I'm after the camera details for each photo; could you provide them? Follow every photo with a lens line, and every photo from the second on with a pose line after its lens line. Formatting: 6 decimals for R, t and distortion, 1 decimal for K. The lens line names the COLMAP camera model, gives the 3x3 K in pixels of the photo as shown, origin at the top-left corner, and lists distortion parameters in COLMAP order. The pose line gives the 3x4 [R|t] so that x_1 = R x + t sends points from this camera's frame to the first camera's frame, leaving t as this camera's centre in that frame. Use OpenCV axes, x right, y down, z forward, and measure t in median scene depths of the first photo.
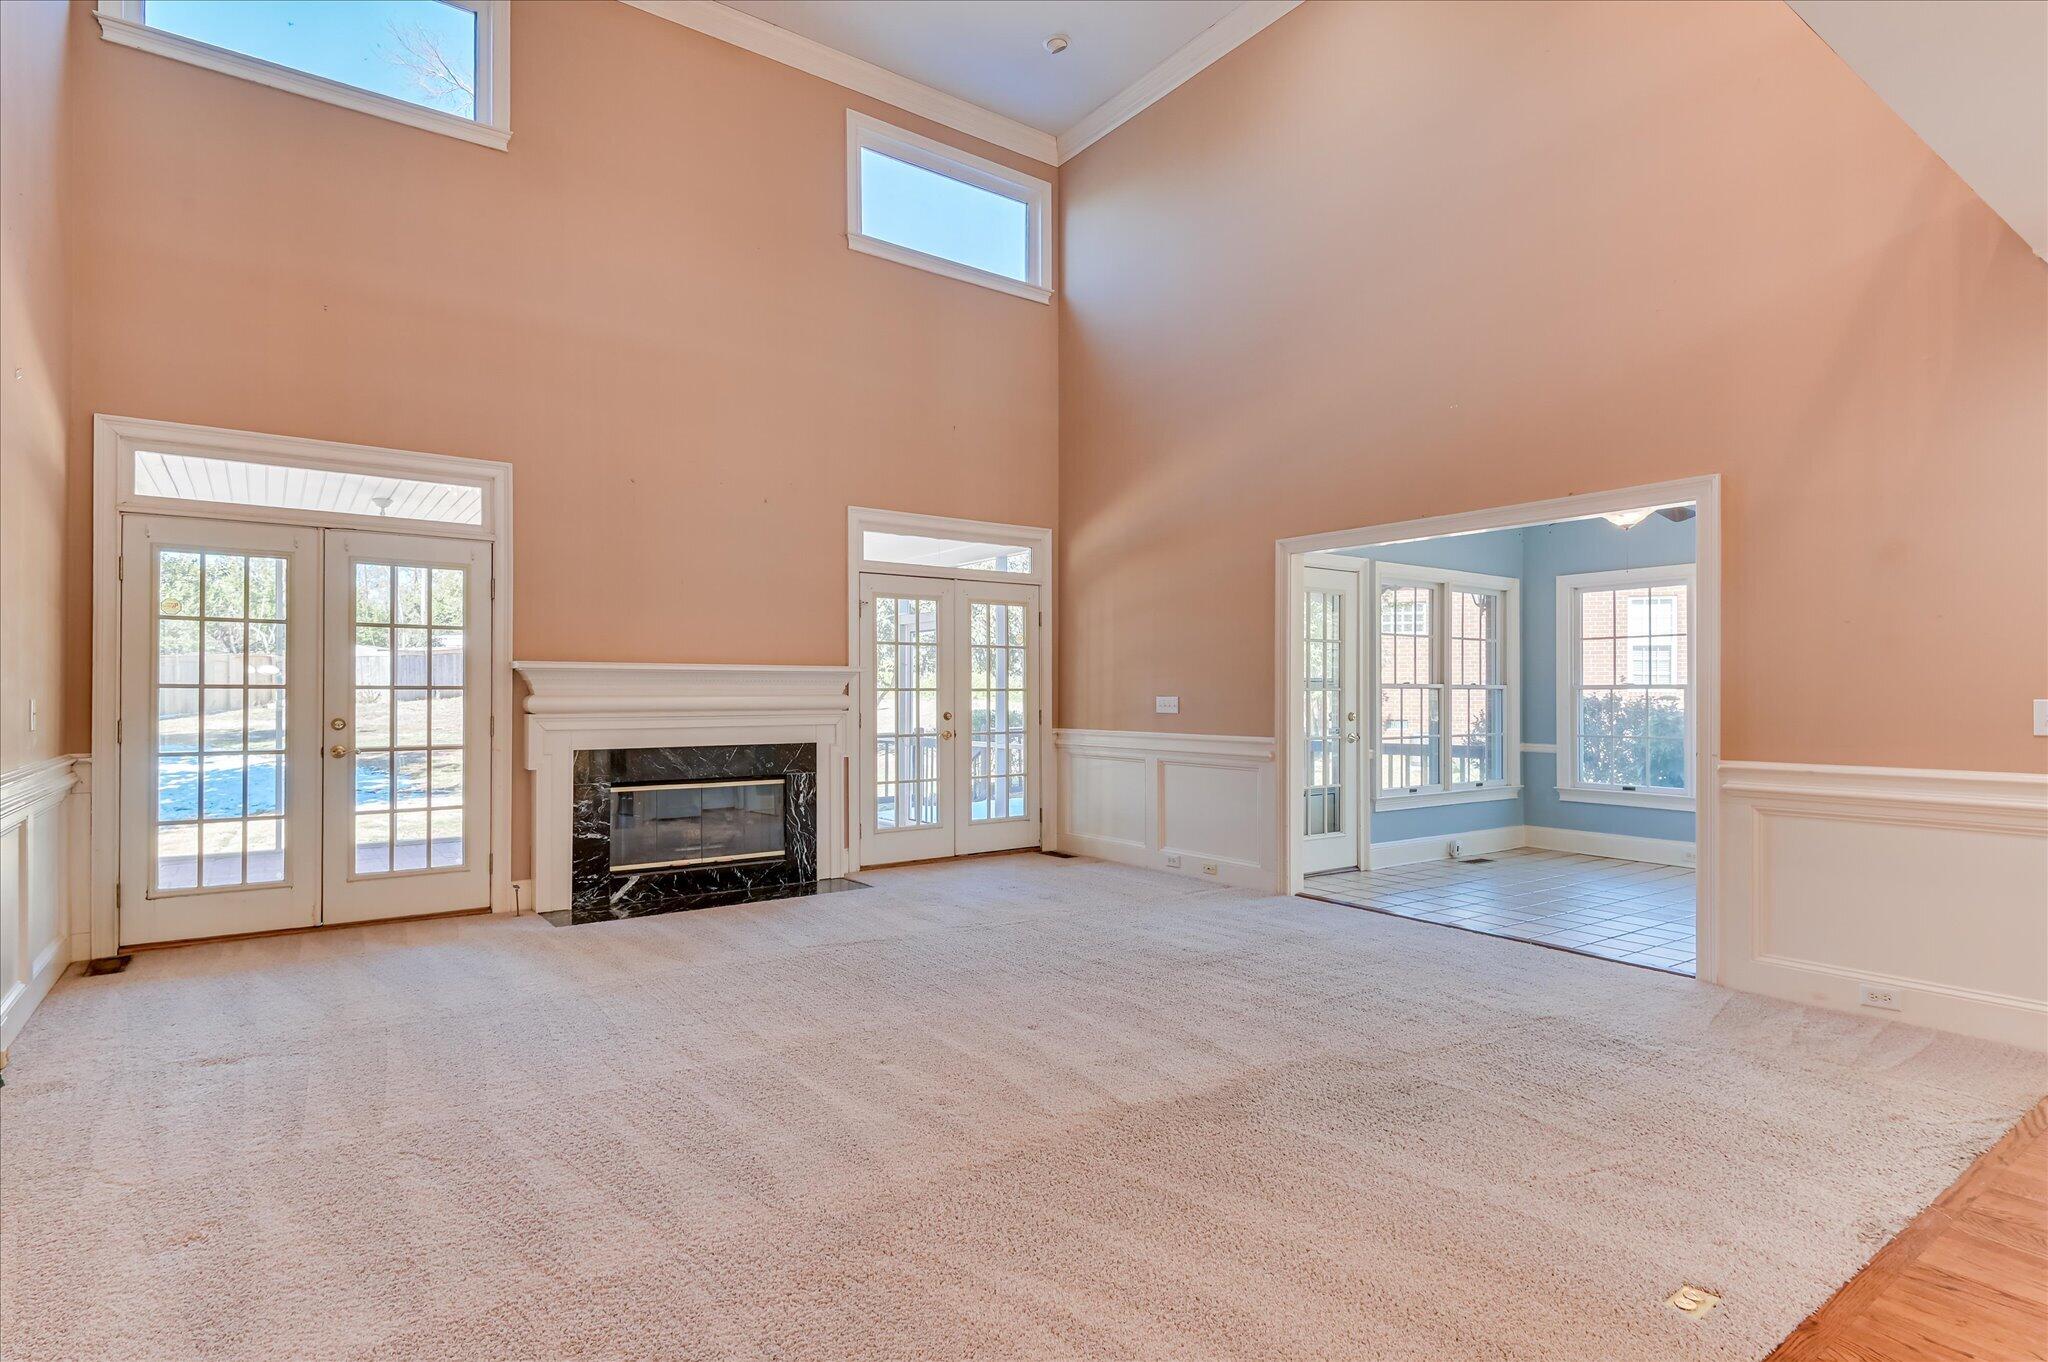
lens RADIAL K [[1006.1, 0, 980.3], [0, 1006.1, 695.9], [0, 0, 1]] dist [0.019595, -0.033650]
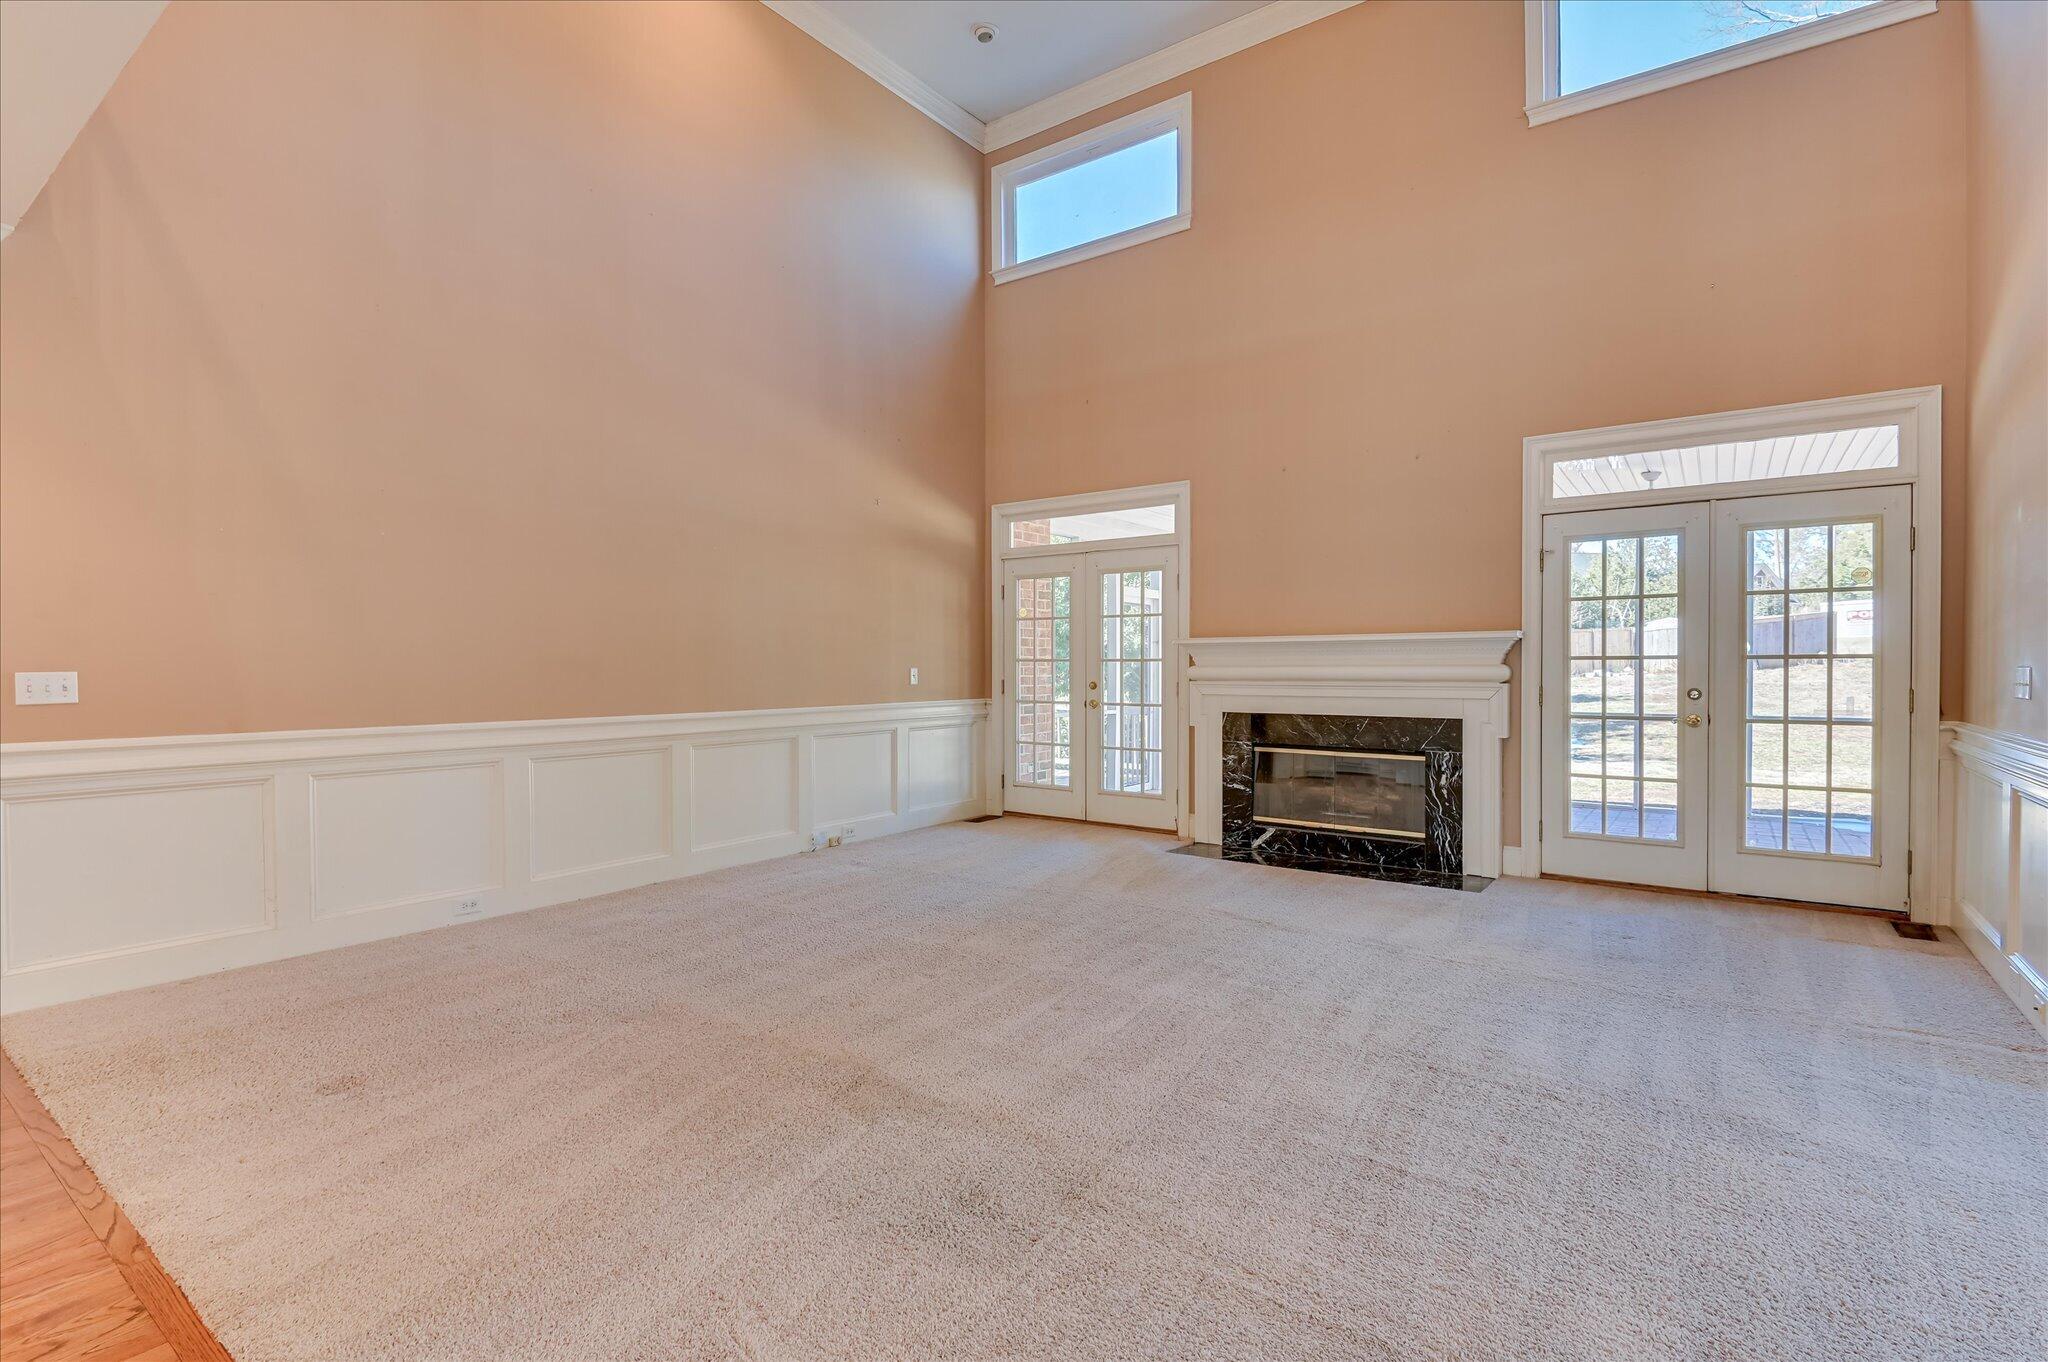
lens RADIAL K [[960.4, 0, 1024.0], [0, 960.4, 681.0], [0, 0, 1]] dist [-0.002542, -0.000555]
pose [[0.307505, 0.014251, -0.951440, 0.537240], [0.000656, 0.999884, 0.015188, 0.000096], [0.951546, -0.005295, 0.307460, 0.386273]]
